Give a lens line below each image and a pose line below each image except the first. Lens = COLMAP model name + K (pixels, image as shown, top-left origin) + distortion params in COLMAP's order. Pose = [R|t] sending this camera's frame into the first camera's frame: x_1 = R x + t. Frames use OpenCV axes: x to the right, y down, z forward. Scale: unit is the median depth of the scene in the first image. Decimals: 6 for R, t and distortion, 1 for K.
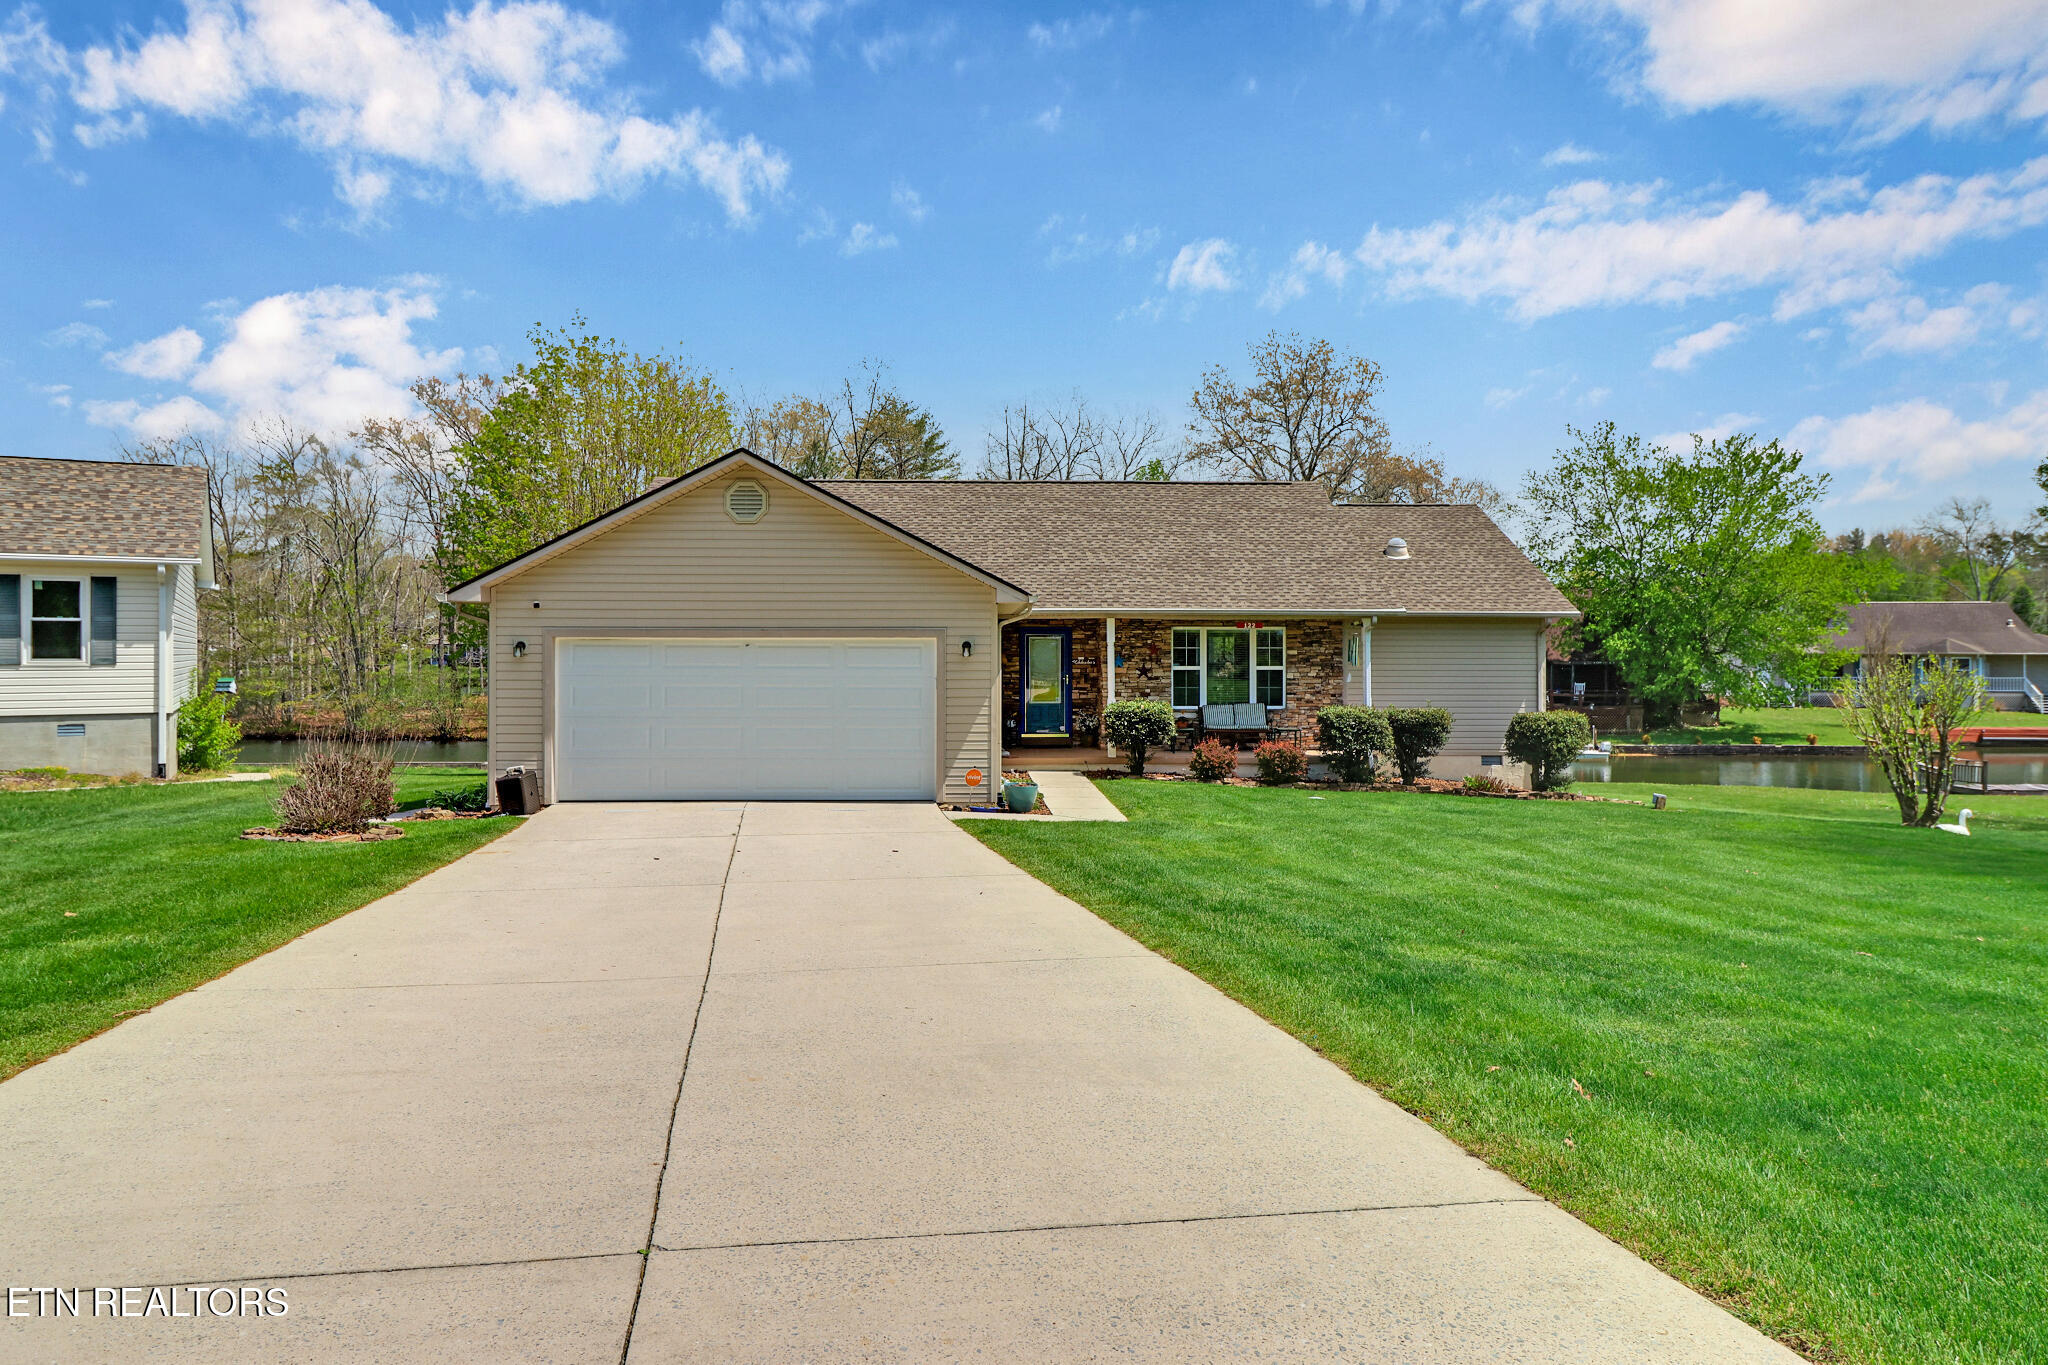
lens RADIAL K [[1432.0, 0, 1037.1], [0, 1432.0, 690.7], [0, 0, 1]] dist [0.011645, 0.006871]
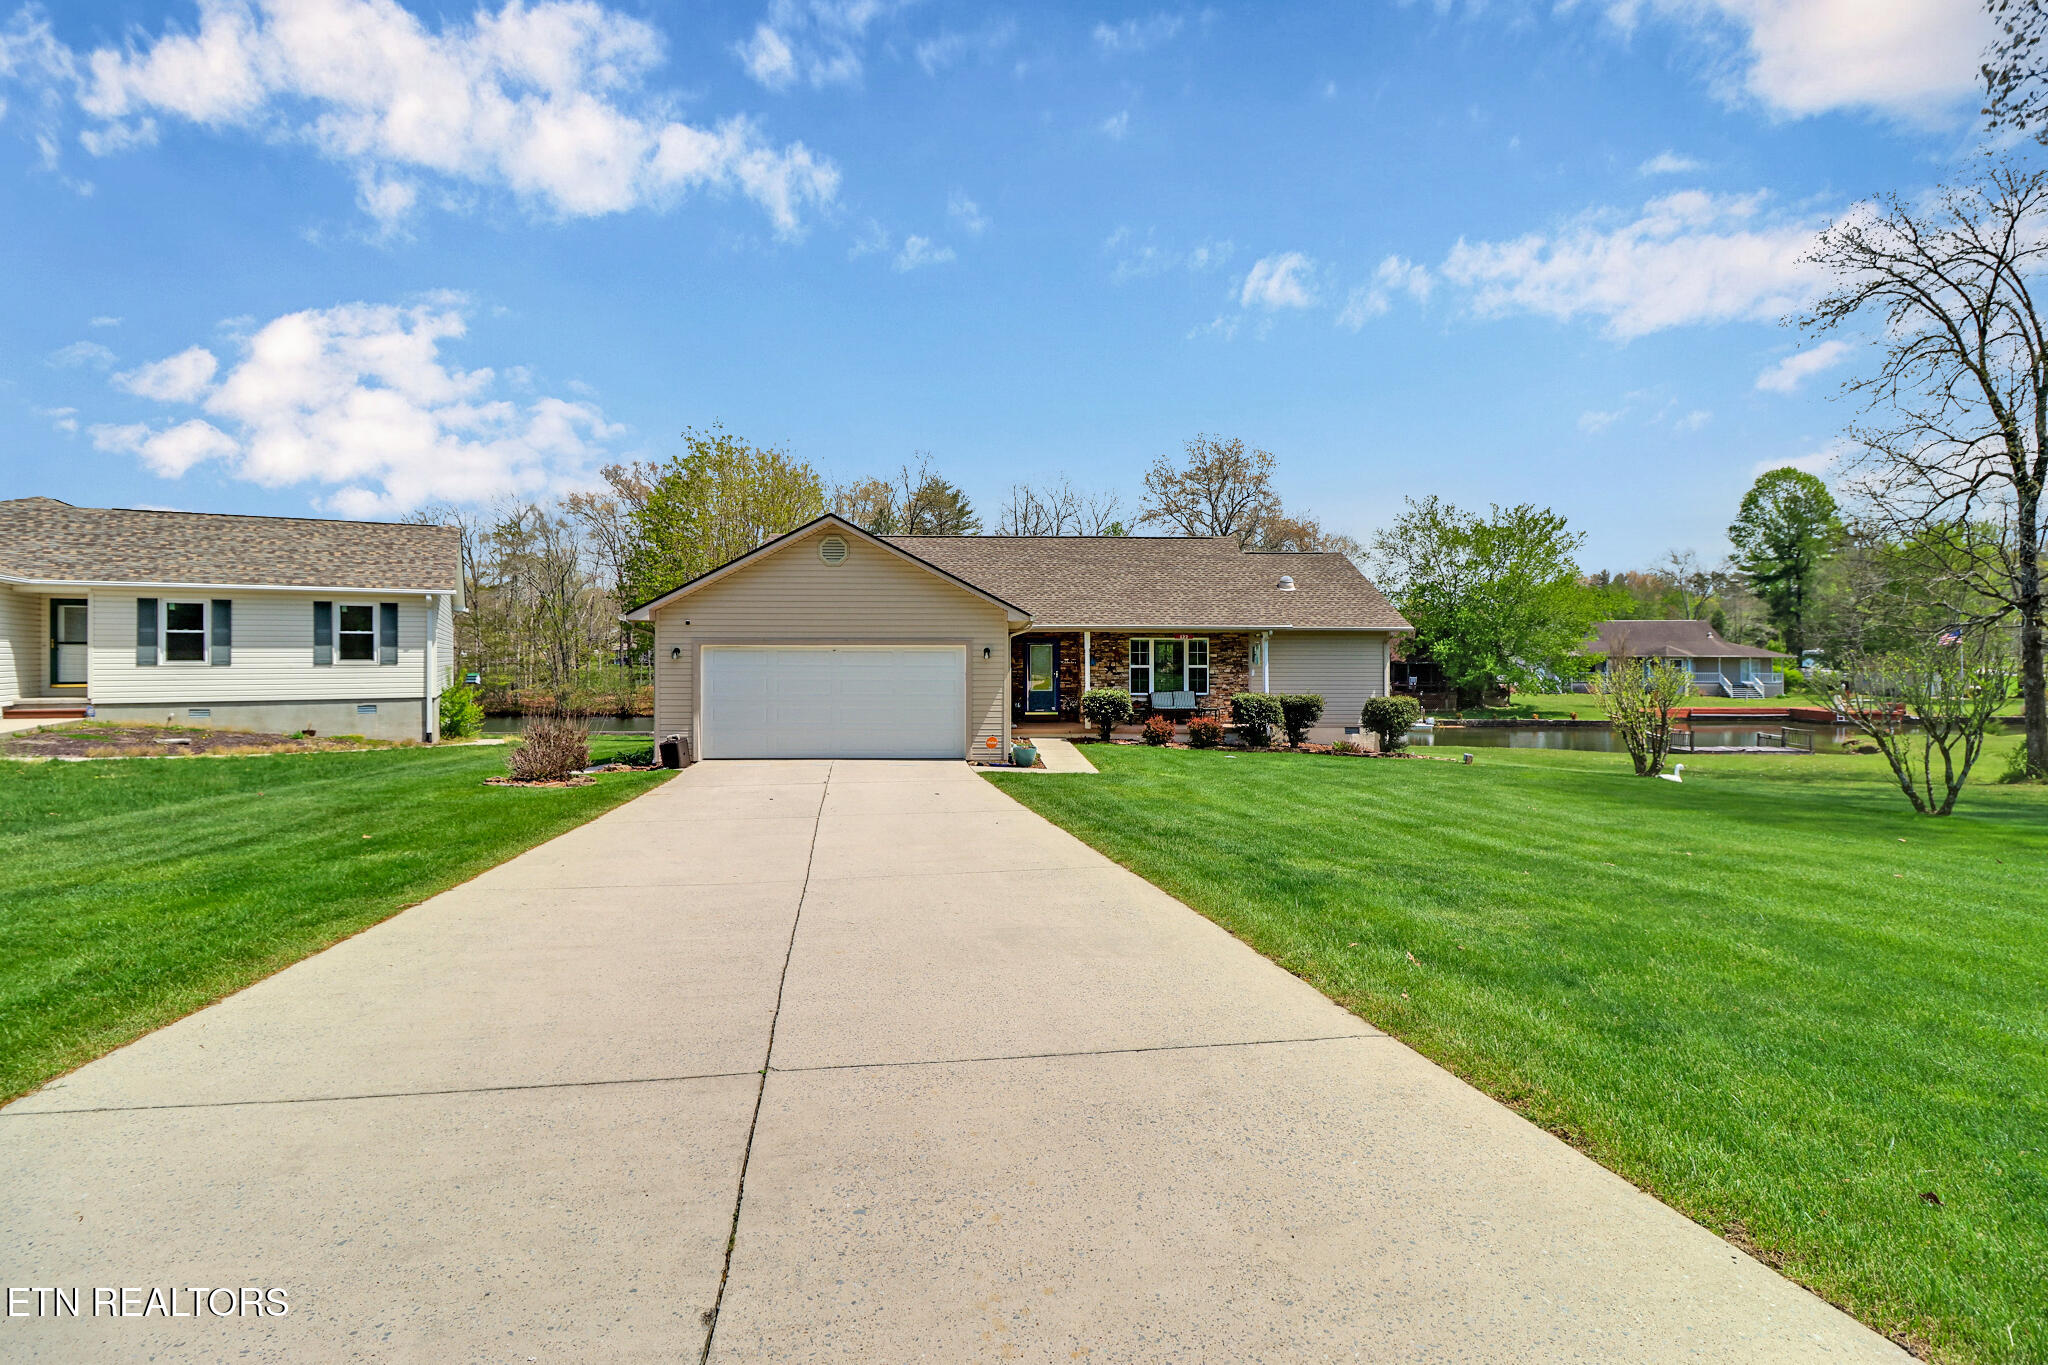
lens RADIAL K [[961.4, 0, 1028.1], [0, 961.4, 668.6], [0, 0, 1]] dist [0.009584, 0.000538]
pose [[0.999993, 0.000248, -0.003845, -0.045774], [-0.000289, 0.999943, -0.010658, -0.034727], [0.003842, 0.010659, 0.999936, 0.364562]]
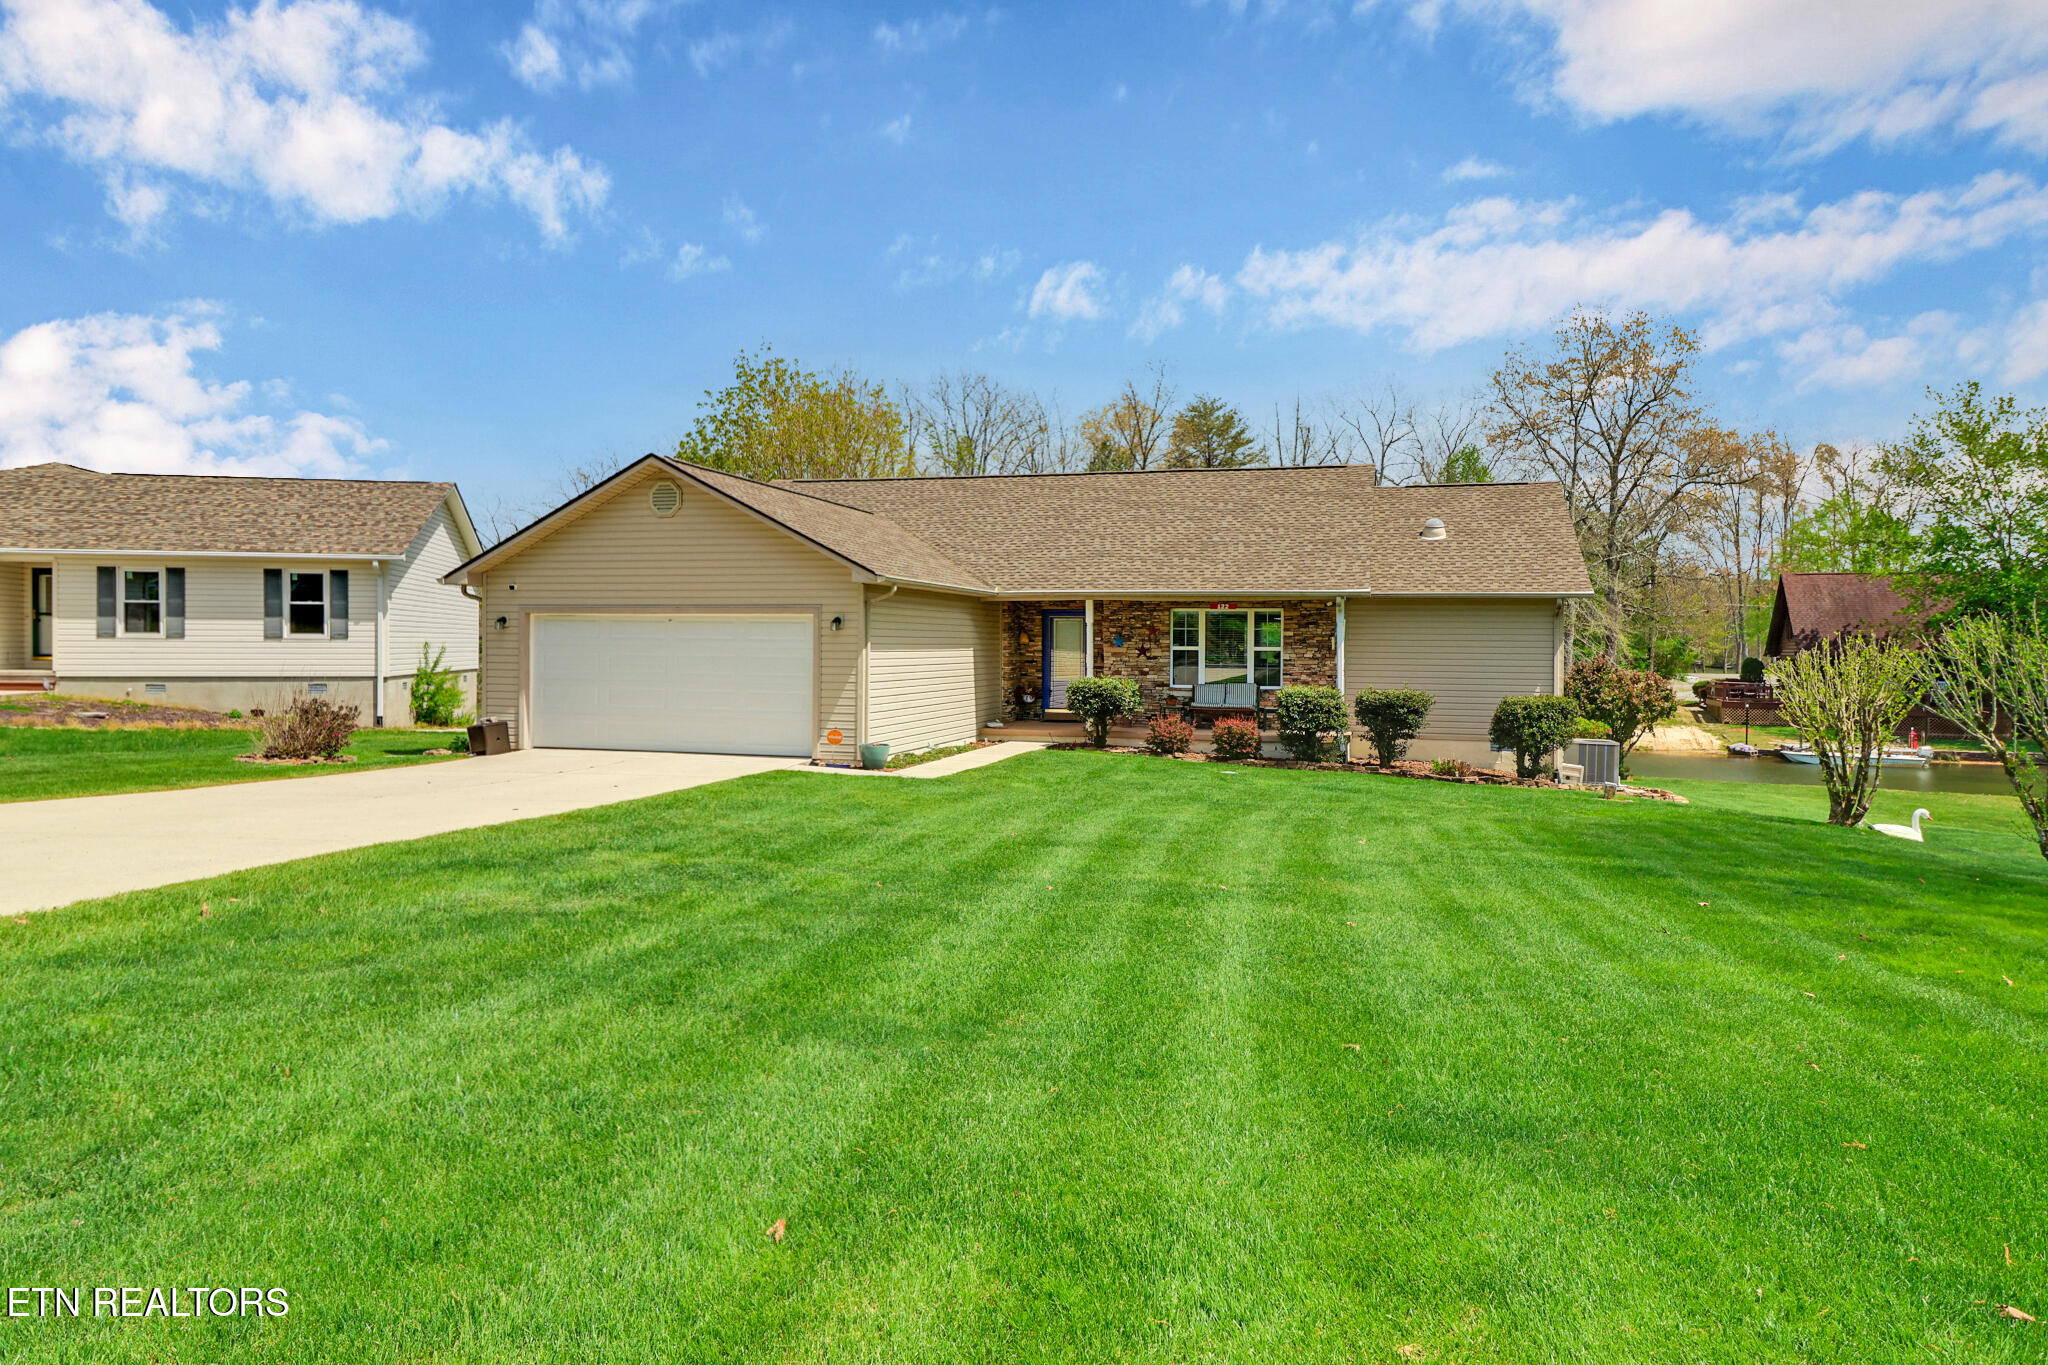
lens RADIAL K [[1432.0, 0, 1043.3], [0, 1432.0, 673.5], [0, 0, 1]] dist [0.011645, 0.006871]
pose [[0.999998, 0.000960, -0.001449, 0.100285], [-0.000950, 0.999976, 0.006795, -0.060000], [0.001455, -0.006793, 0.999976, 0.090614]]
